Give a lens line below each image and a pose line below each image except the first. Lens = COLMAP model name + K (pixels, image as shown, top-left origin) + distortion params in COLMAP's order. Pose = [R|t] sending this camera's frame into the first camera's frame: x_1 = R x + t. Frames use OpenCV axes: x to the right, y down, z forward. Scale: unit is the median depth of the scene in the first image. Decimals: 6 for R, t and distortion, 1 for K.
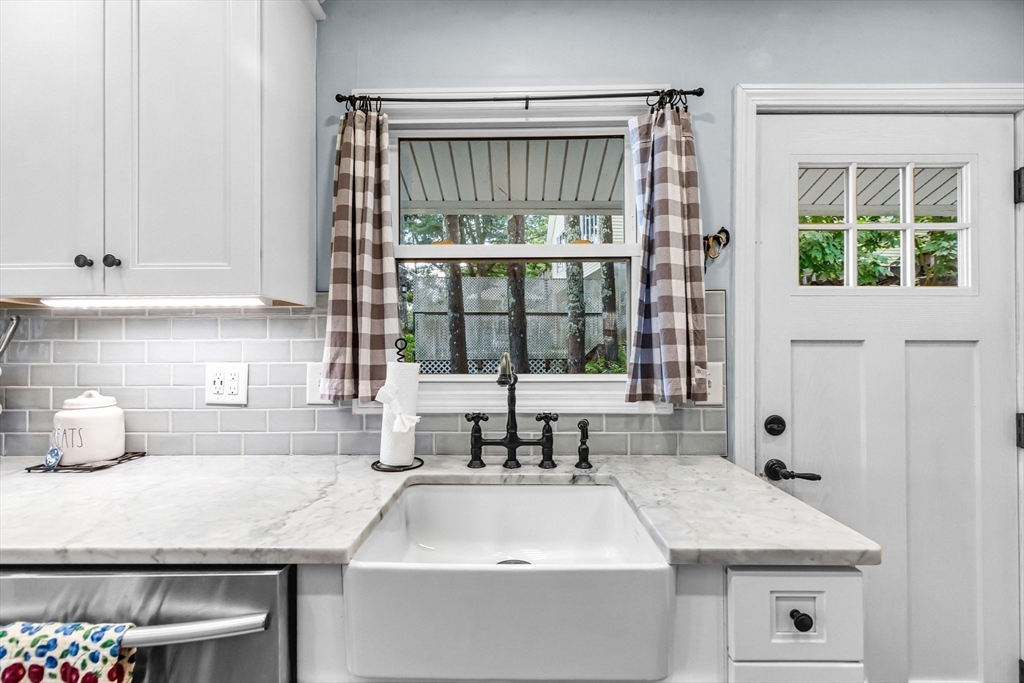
lens RADIAL K [[461.6, 0, 516.4], [0, 461.6, 343.1], [0, 0, 1]] dist [0.007676, -0.003362]
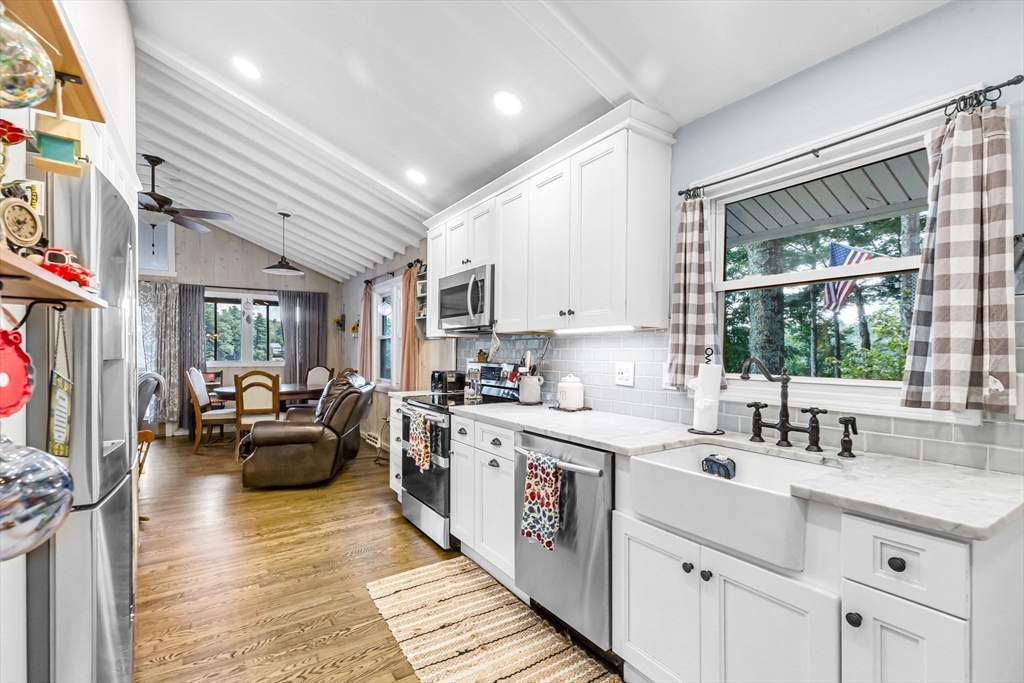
lens RADIAL K [[461.6, 0, 511.0], [0, 461.6, 351.2], [0, 0, 1]] dist [0.007676, -0.003362]
pose [[0.566513, 0.004372, -0.824041, 0.612413], [-0.004131, 0.999988, 0.002465, -0.000692], [0.824042, 0.002008, 0.566525, -0.368558]]
